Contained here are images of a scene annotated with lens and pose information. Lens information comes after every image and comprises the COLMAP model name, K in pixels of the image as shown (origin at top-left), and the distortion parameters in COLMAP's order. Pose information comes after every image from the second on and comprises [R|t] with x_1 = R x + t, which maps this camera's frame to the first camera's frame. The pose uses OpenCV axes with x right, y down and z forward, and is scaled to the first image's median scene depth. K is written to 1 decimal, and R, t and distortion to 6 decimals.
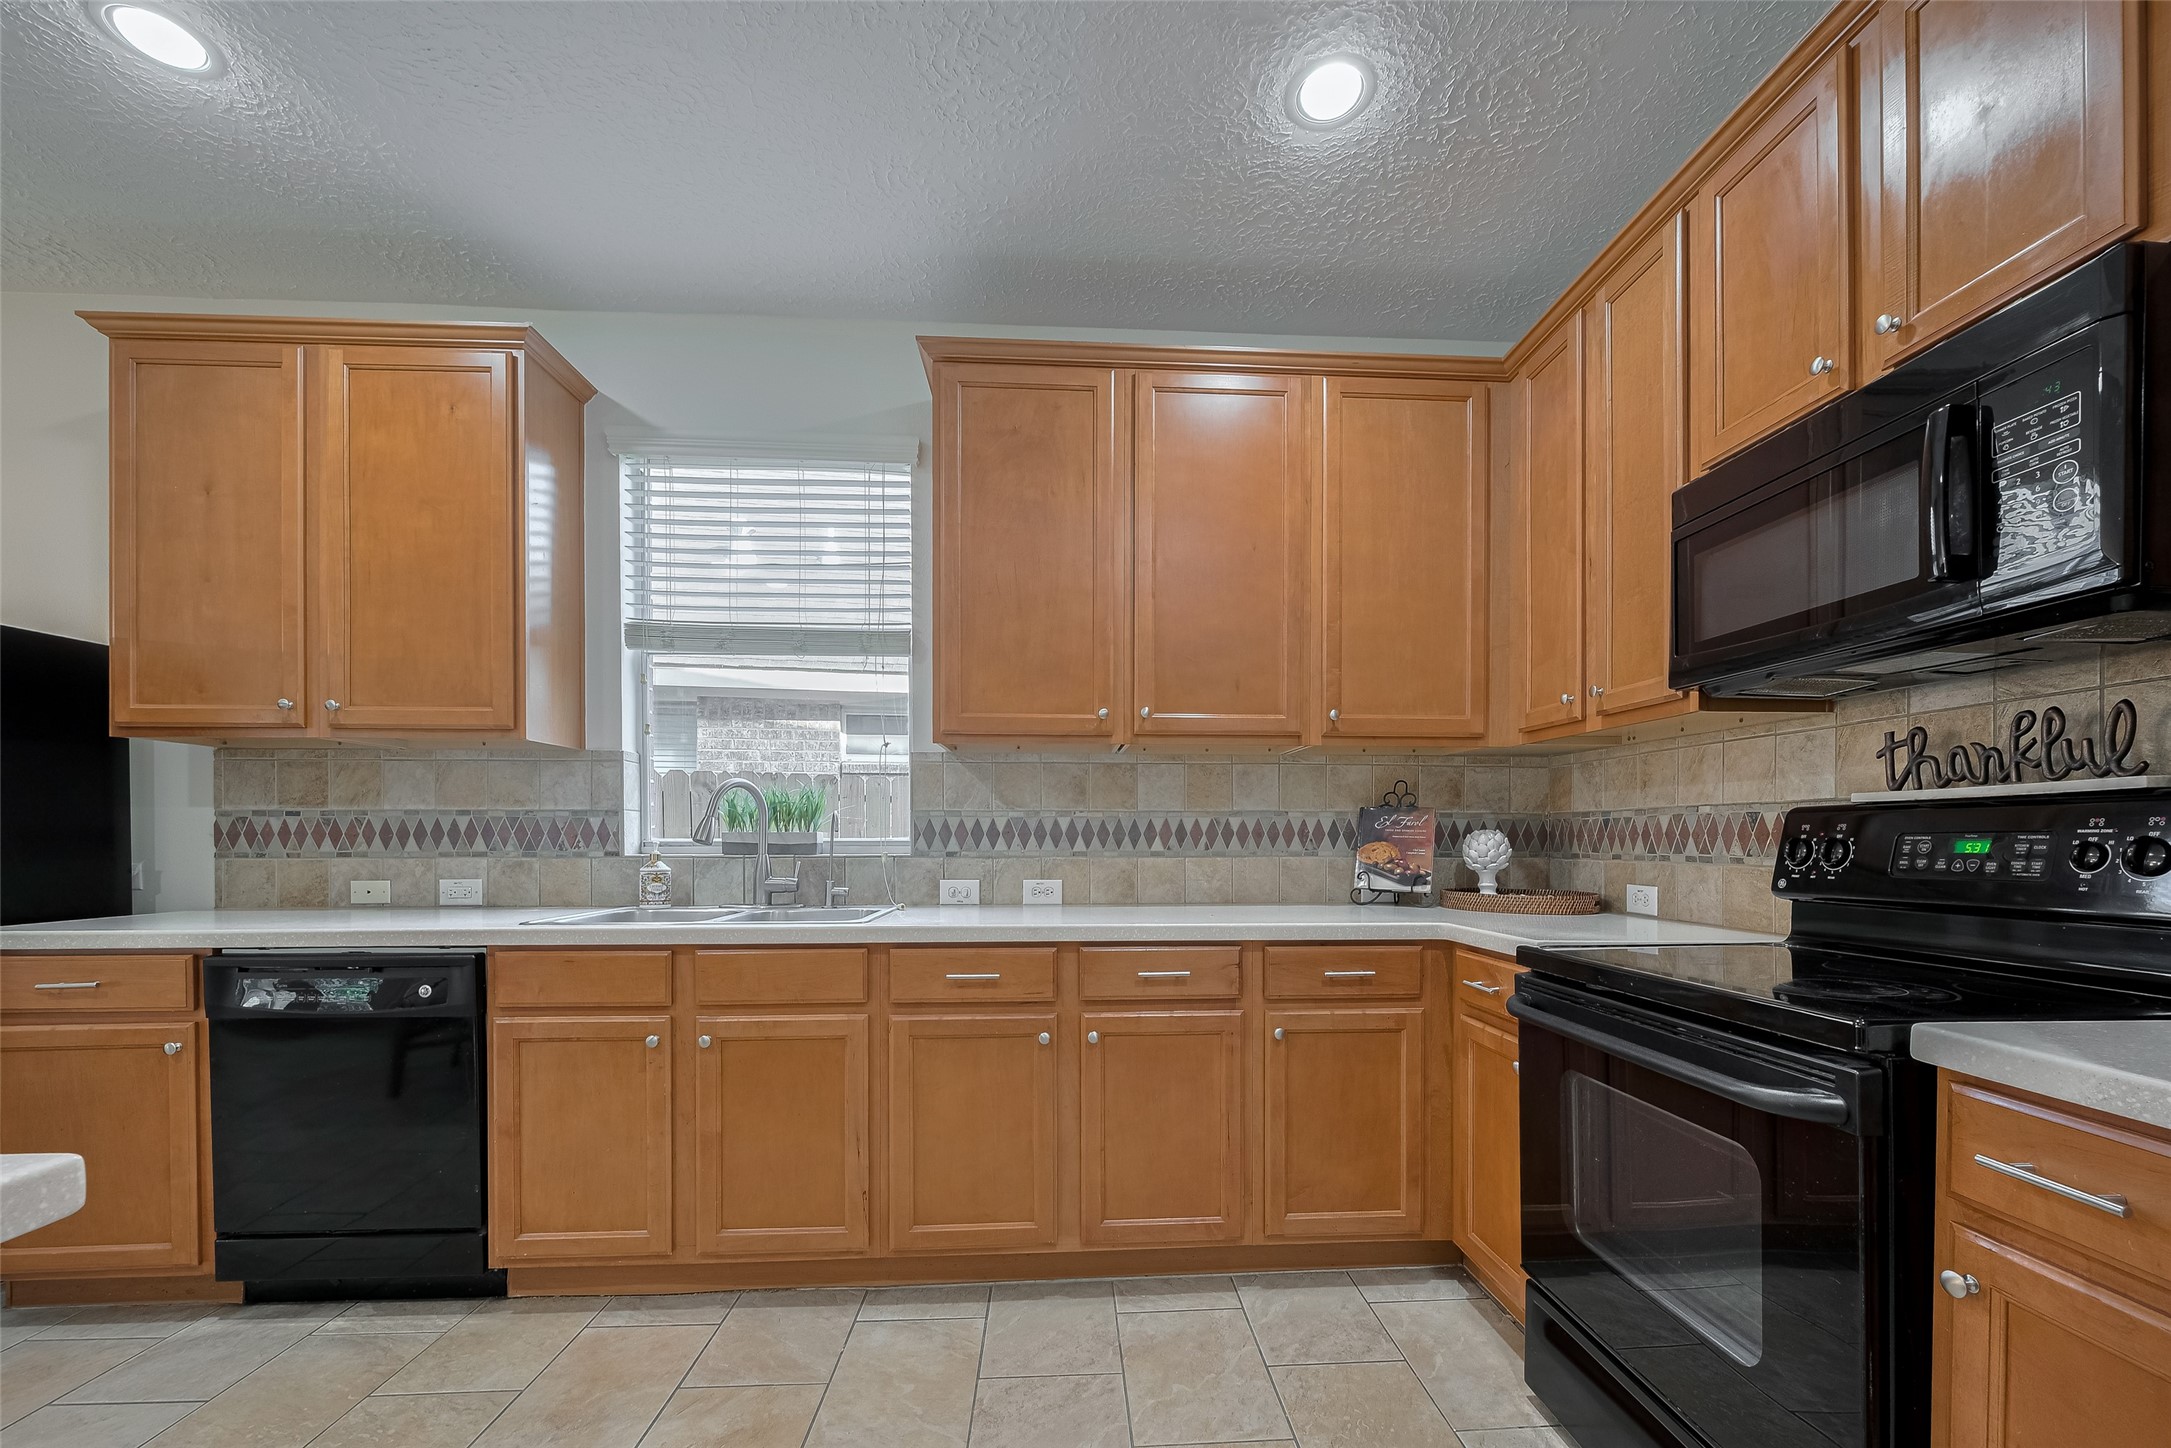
lens RADIAL K [[878.7, 0, 1115.9], [0, 878.7, 829.8], [0, 0, 1]] dist [-0.006988, 0.000265]
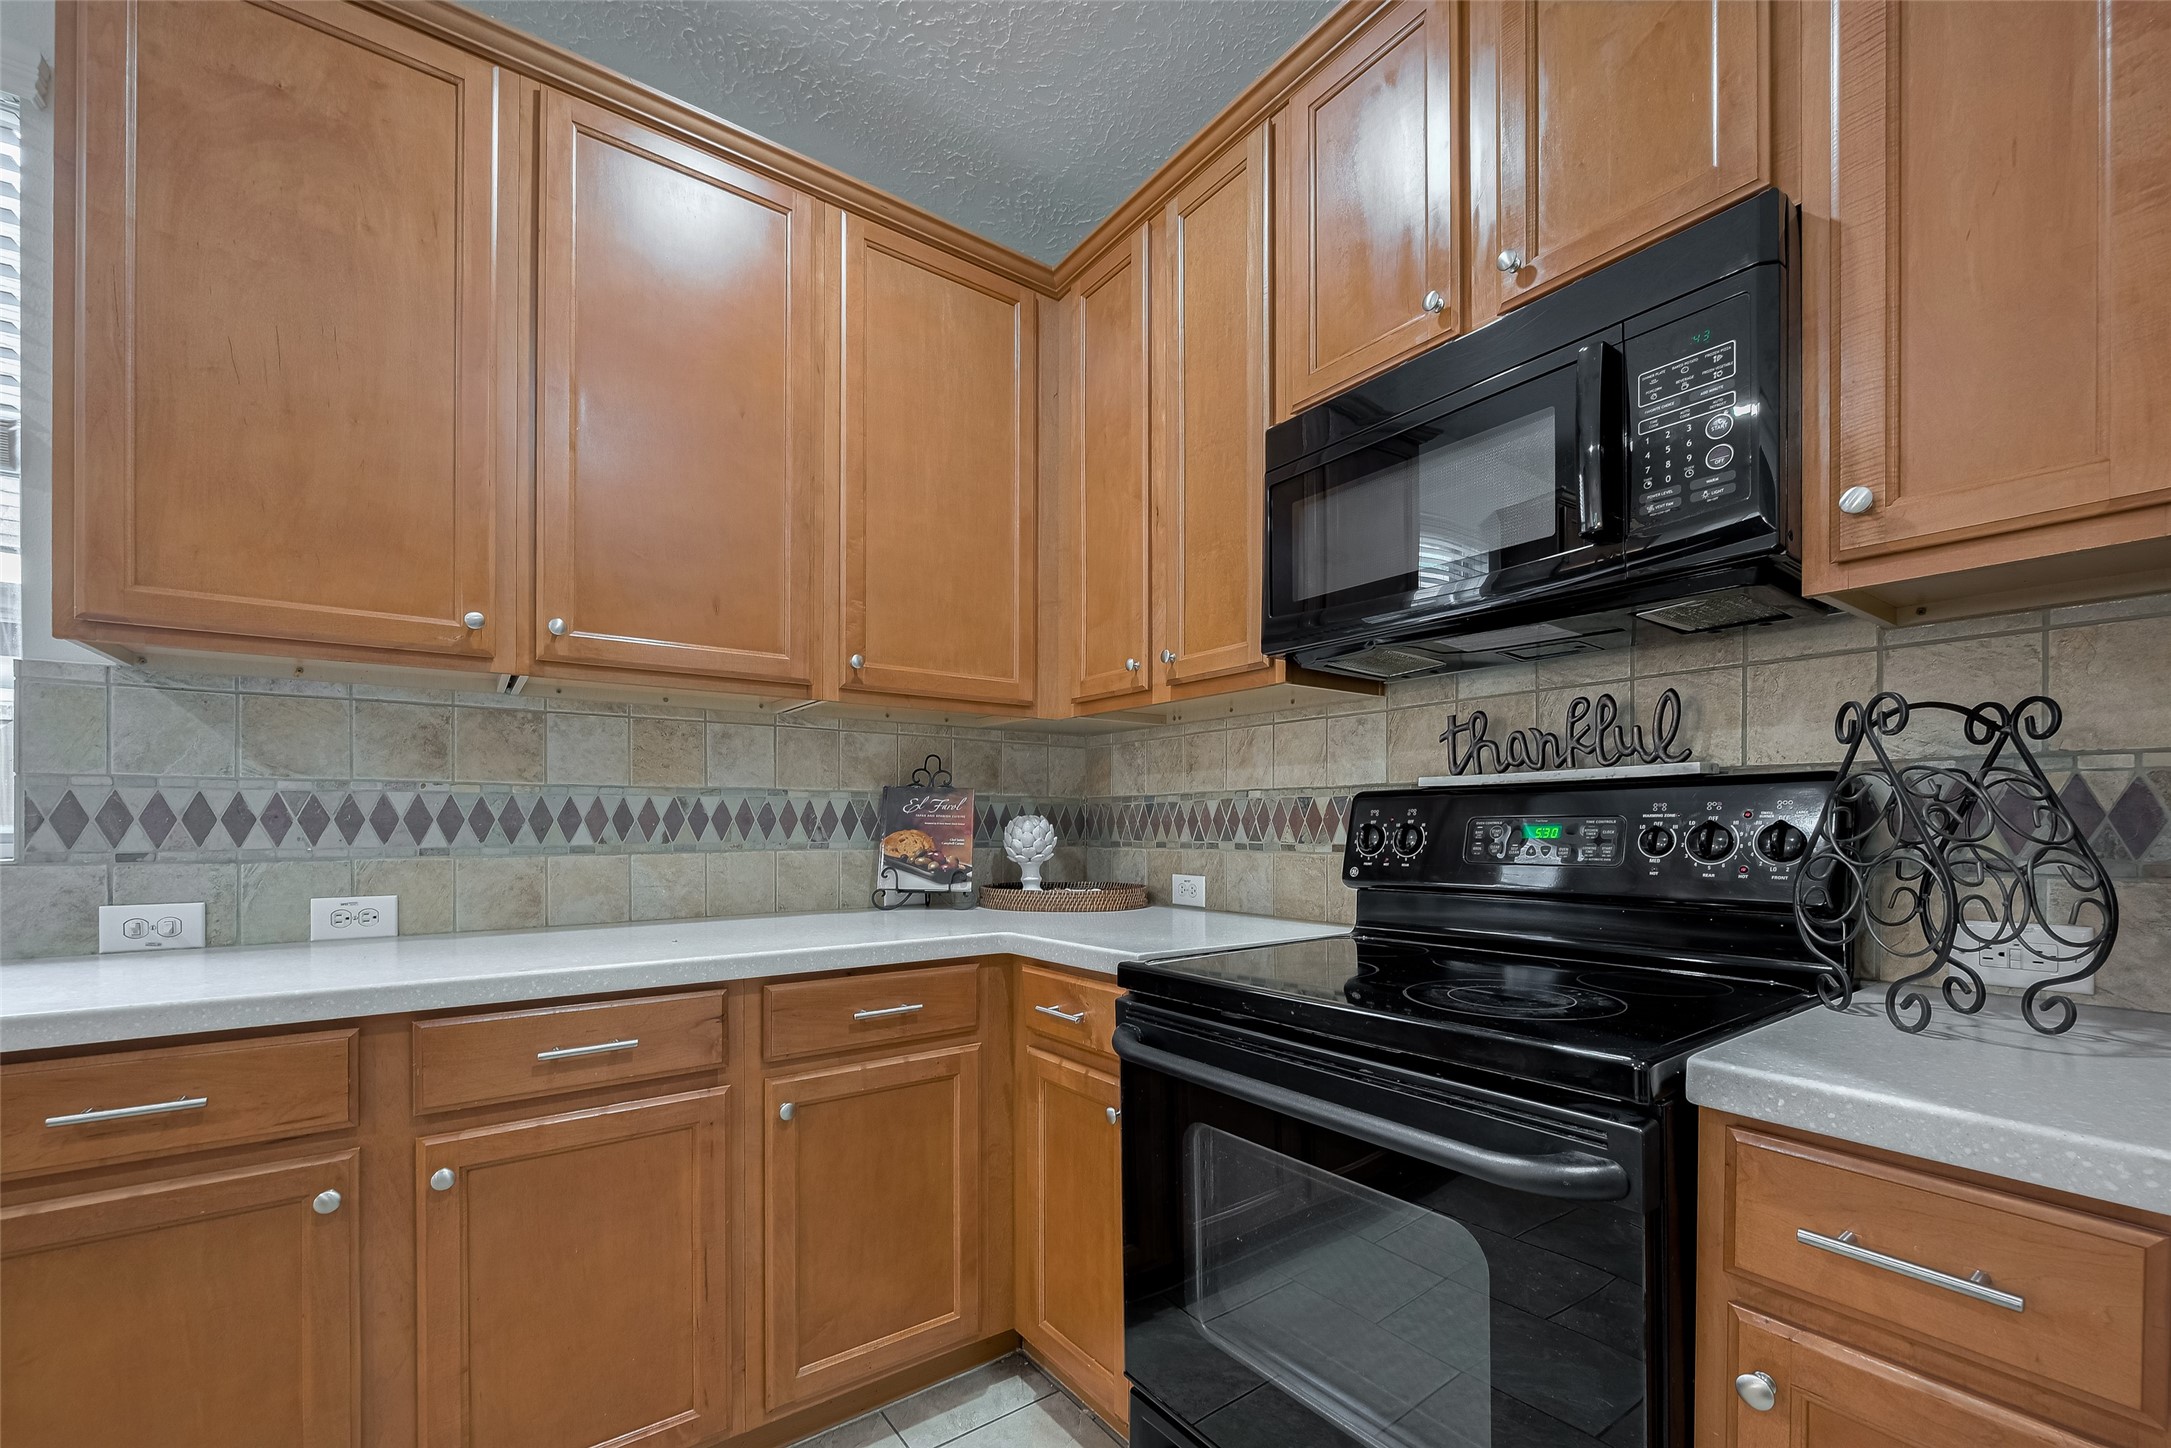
lens RADIAL K [[878.7, 0, 1131.6], [0, 878.7, 824.6], [0, 0, 1]] dist [-0.006988, 0.000265]
pose [[0.828112, -0.001869, 0.560560, 0.021835], [-0.002349, 0.999974, 0.006804, 0.003011], [-0.560558, -0.006951, 0.828086, 0.242445]]
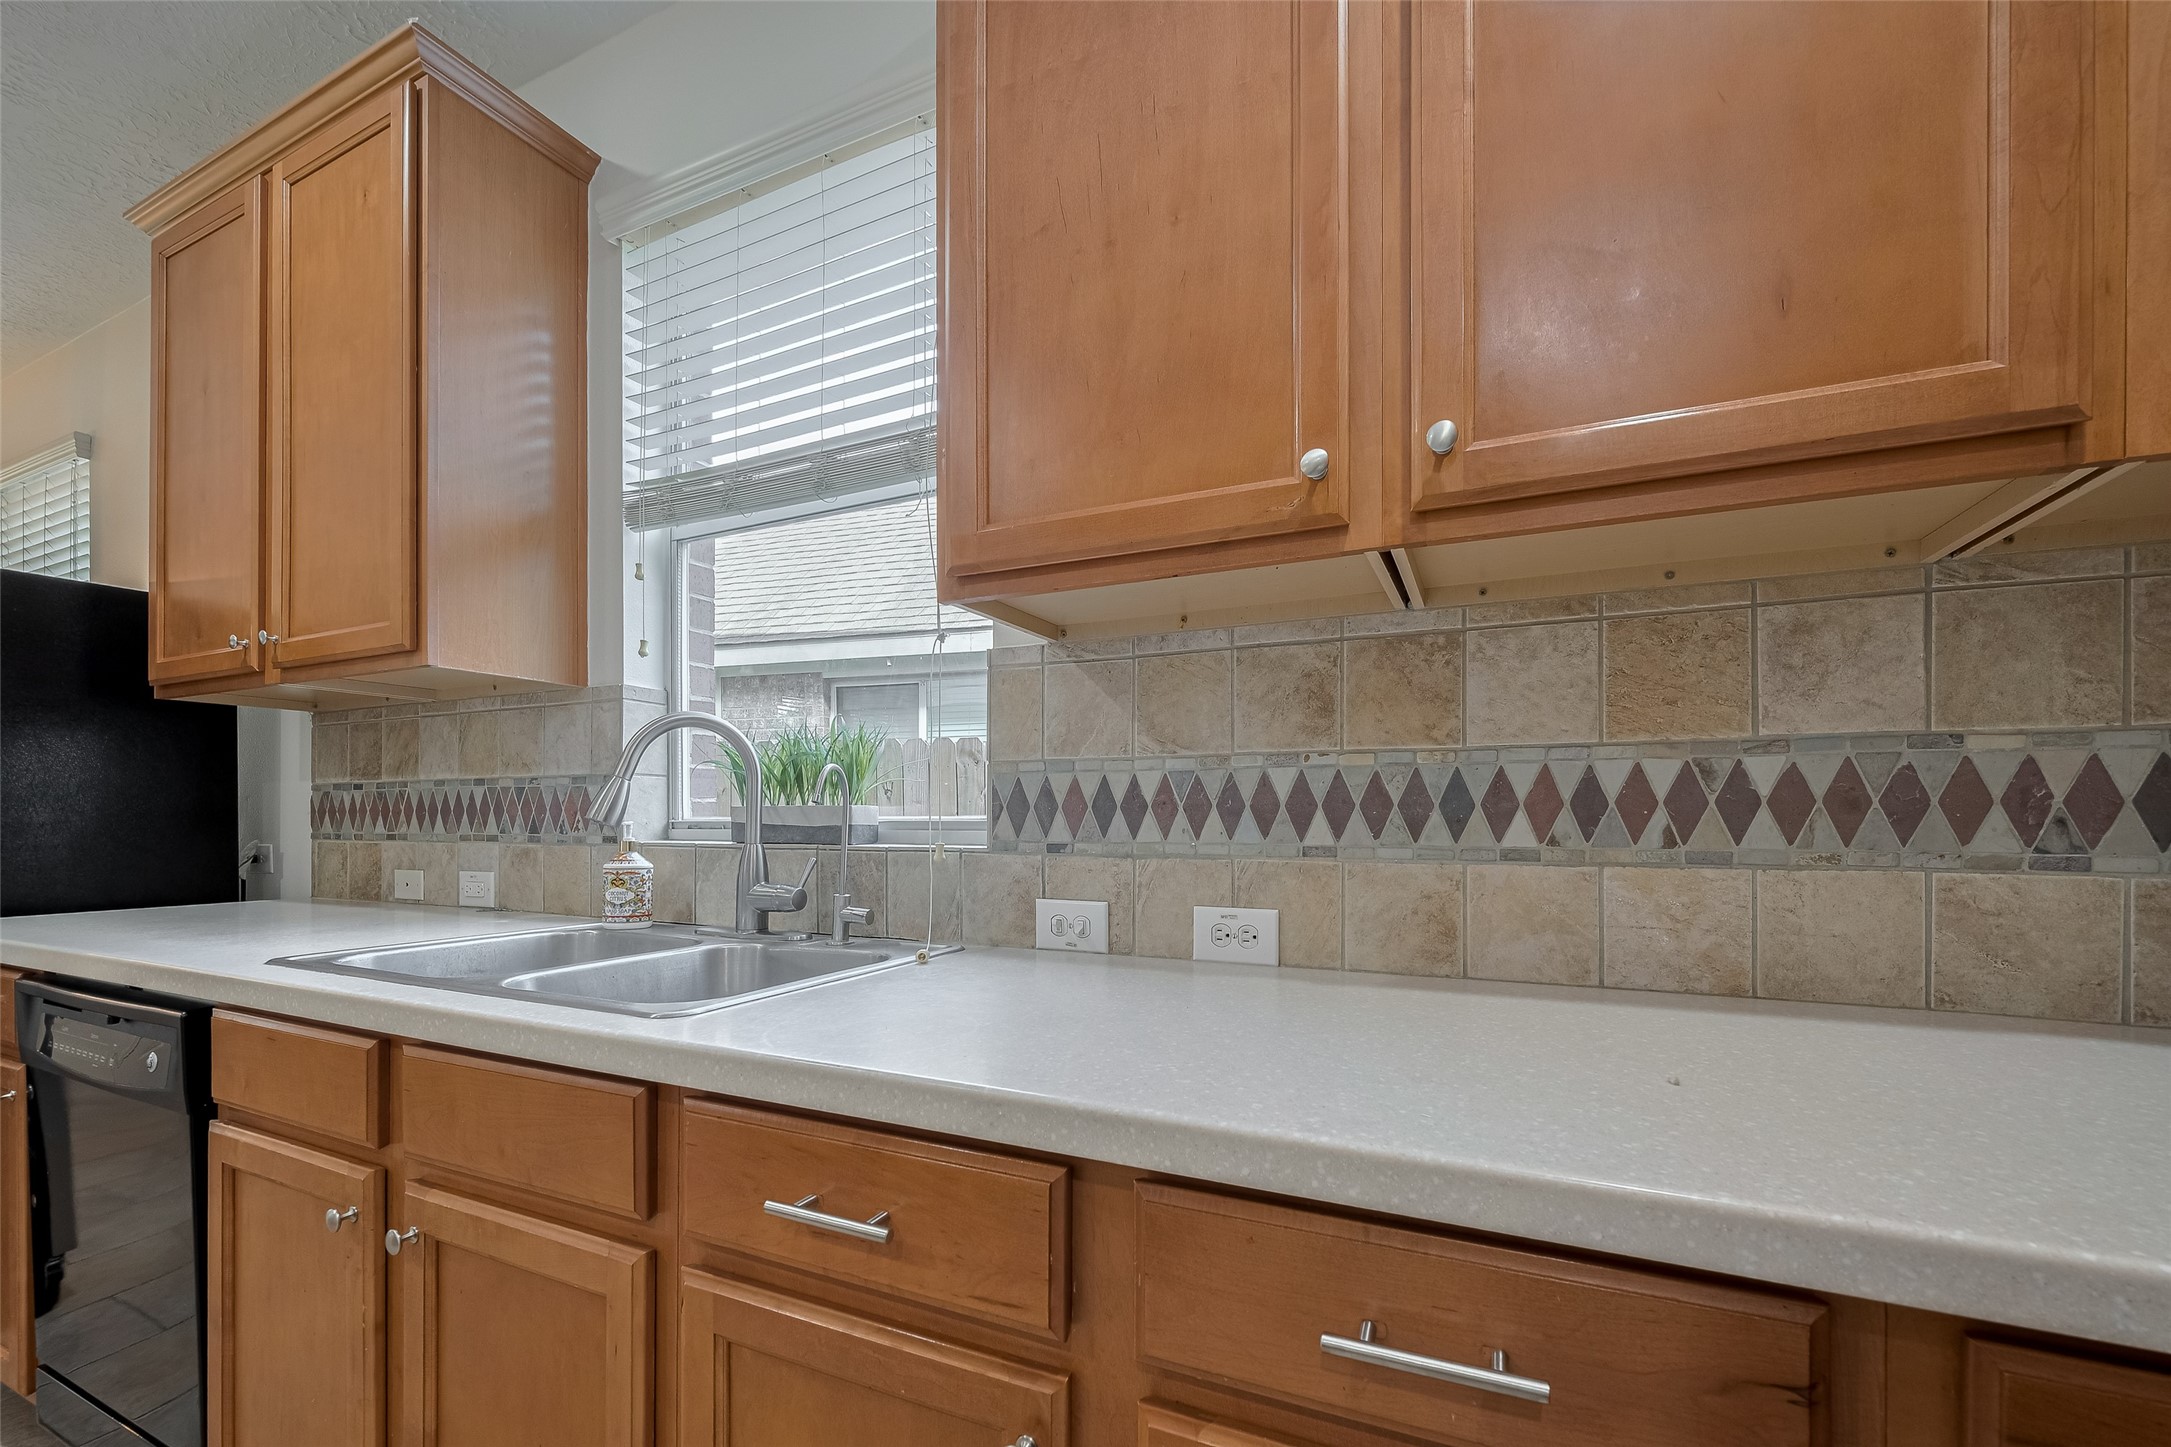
lens RADIAL K [[878.7, 0, 1101.1], [0, 878.7, 818.4], [0, 0, 1]] dist [-0.006988, 0.000265]
pose [[0.880710, 0.000423, -0.473655, 0.075640], [0.003227, 0.999971, 0.006892, 0.008324], [0.473645, -0.007598, 0.880683, 0.631238]]
